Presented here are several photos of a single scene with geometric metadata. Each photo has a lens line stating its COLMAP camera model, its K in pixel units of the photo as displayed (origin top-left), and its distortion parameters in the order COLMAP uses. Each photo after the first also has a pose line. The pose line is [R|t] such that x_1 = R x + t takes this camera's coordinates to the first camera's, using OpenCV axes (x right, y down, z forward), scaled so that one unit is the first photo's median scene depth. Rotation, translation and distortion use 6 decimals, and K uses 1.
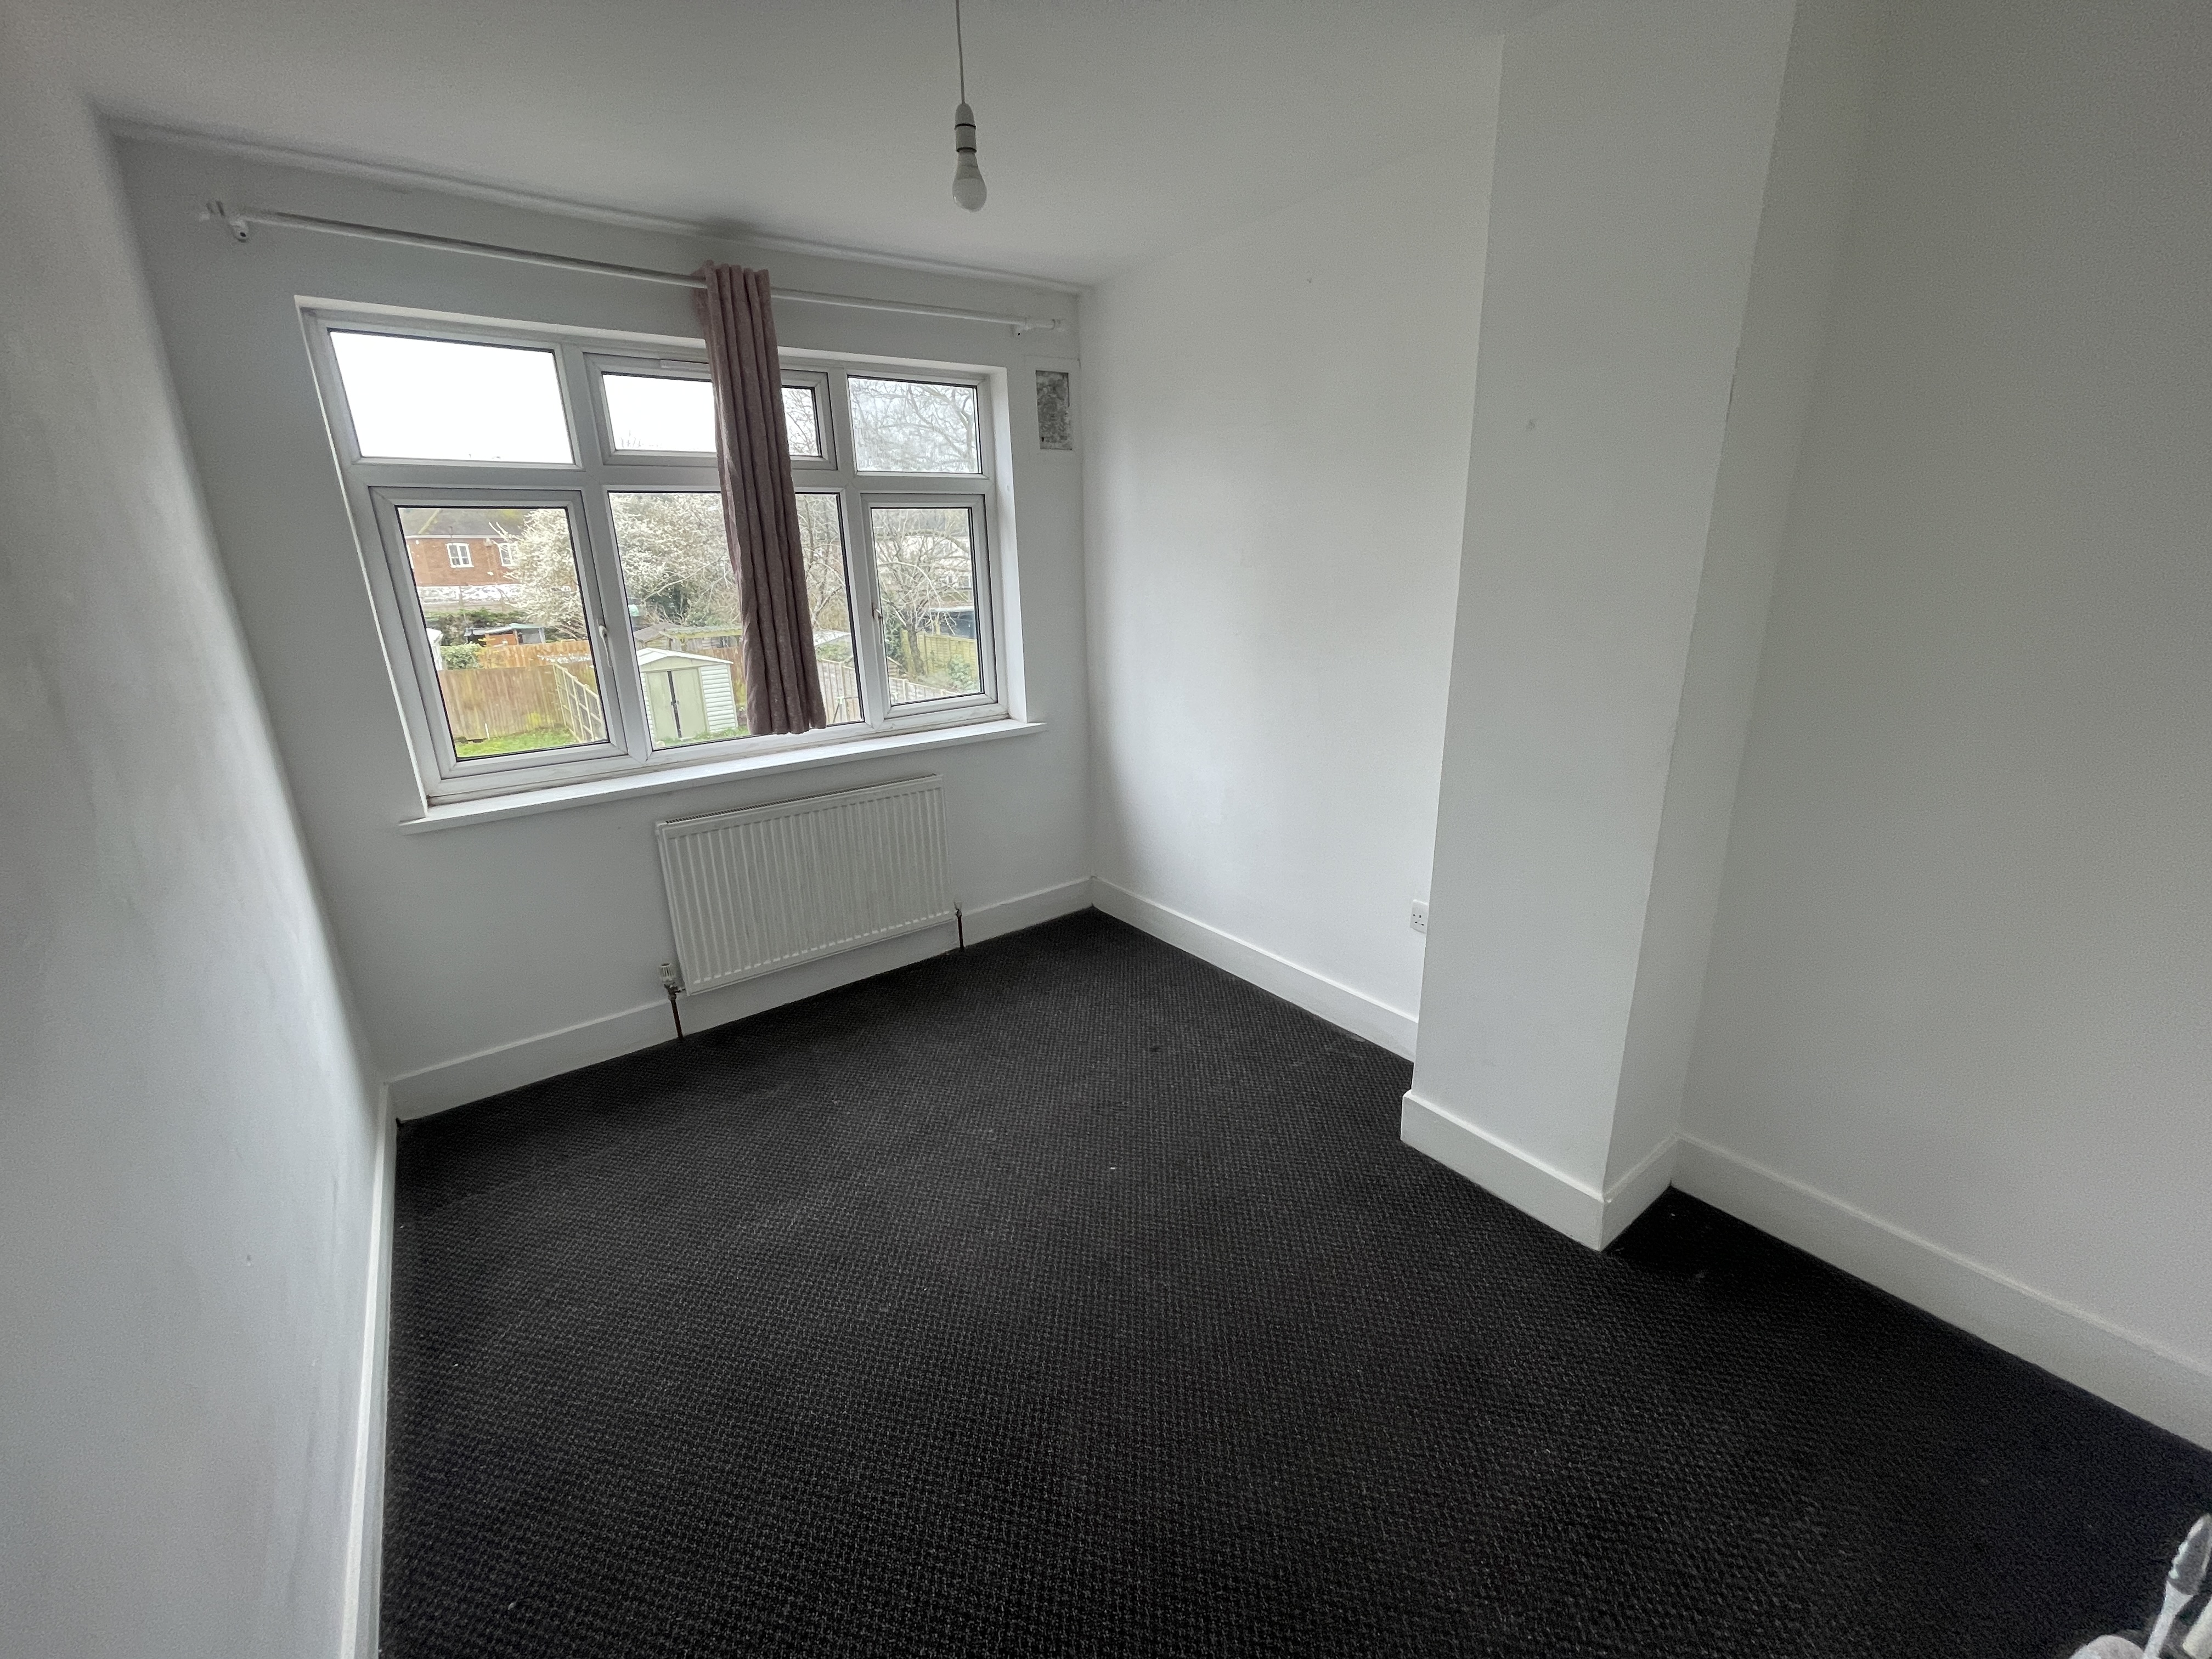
lens RADIAL K [[895.7, 0, 1097.1], [0, 895.7, 830.6], [0, 0, 1]] dist [0.000323, -0.000063]
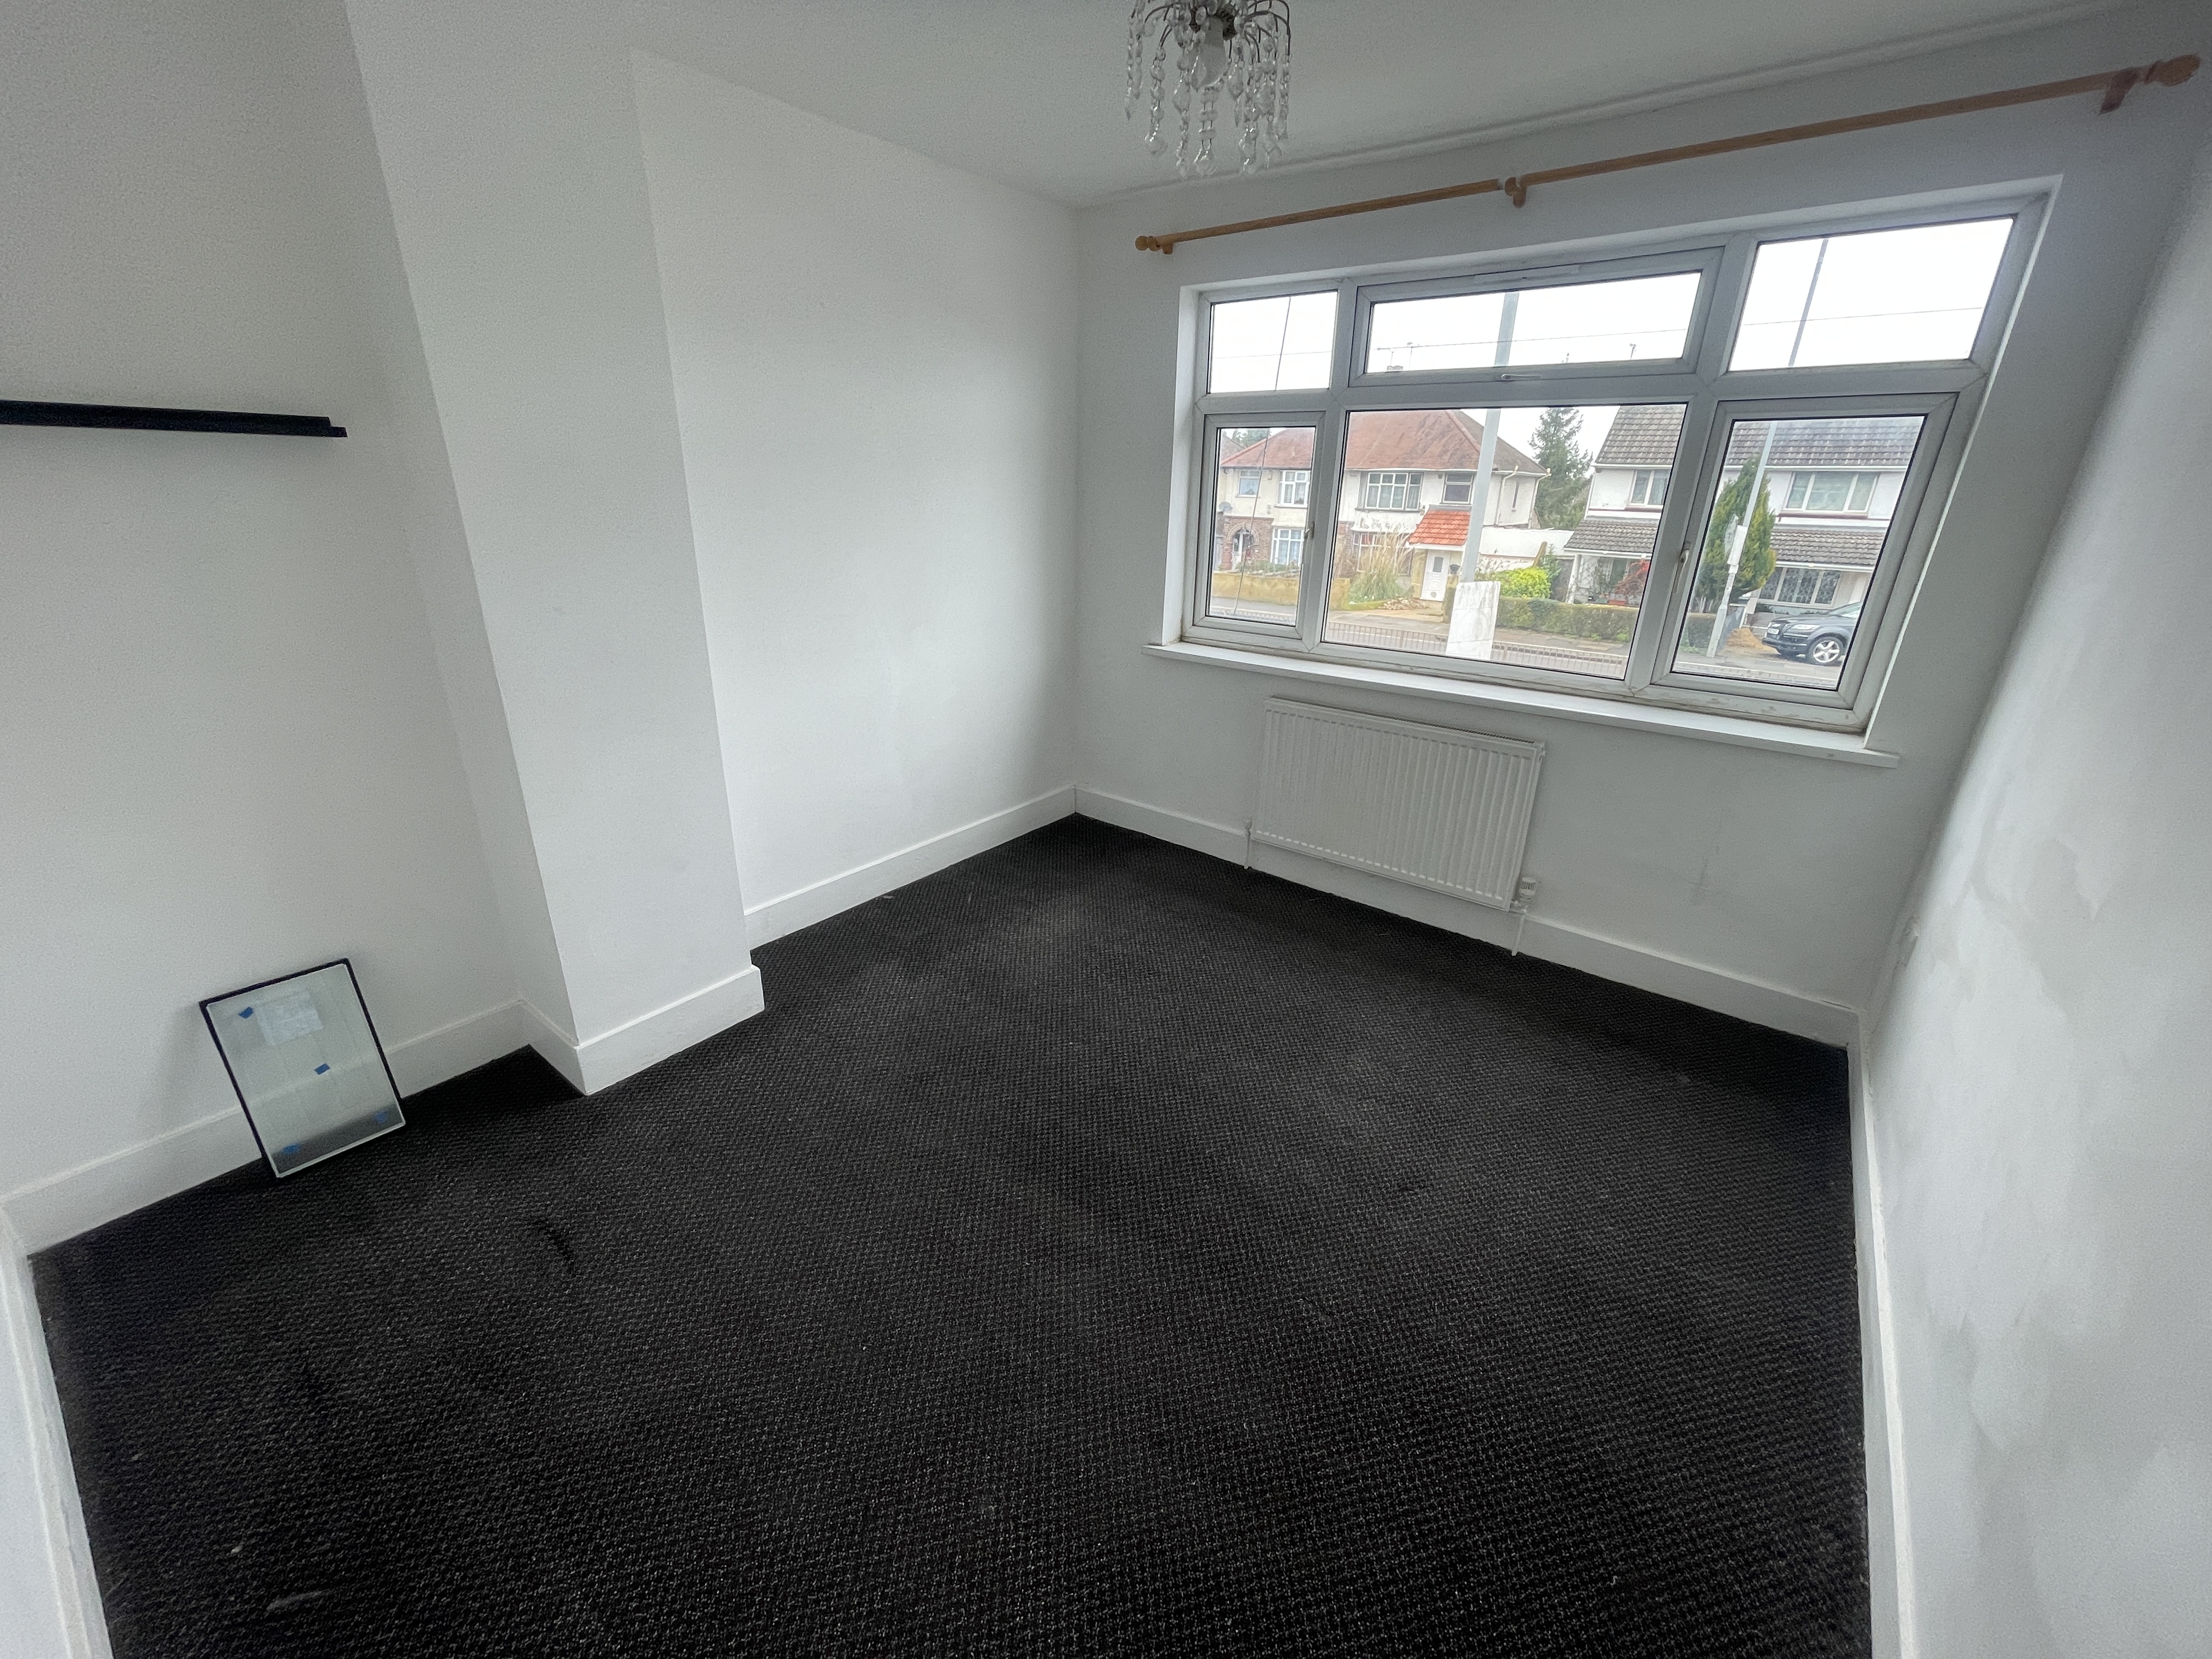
lens RADIAL K [[895.7, 0, 1115.4], [0, 895.7, 832.8], [0, 0, 1]] dist [0.000323, -0.000063]
pose [[0.271951, 0.385920, -0.881537, 0.565985], [-0.309603, 0.902446, 0.299562, -0.133097], [0.911147, 0.191460, 0.364903, 0.385484]]
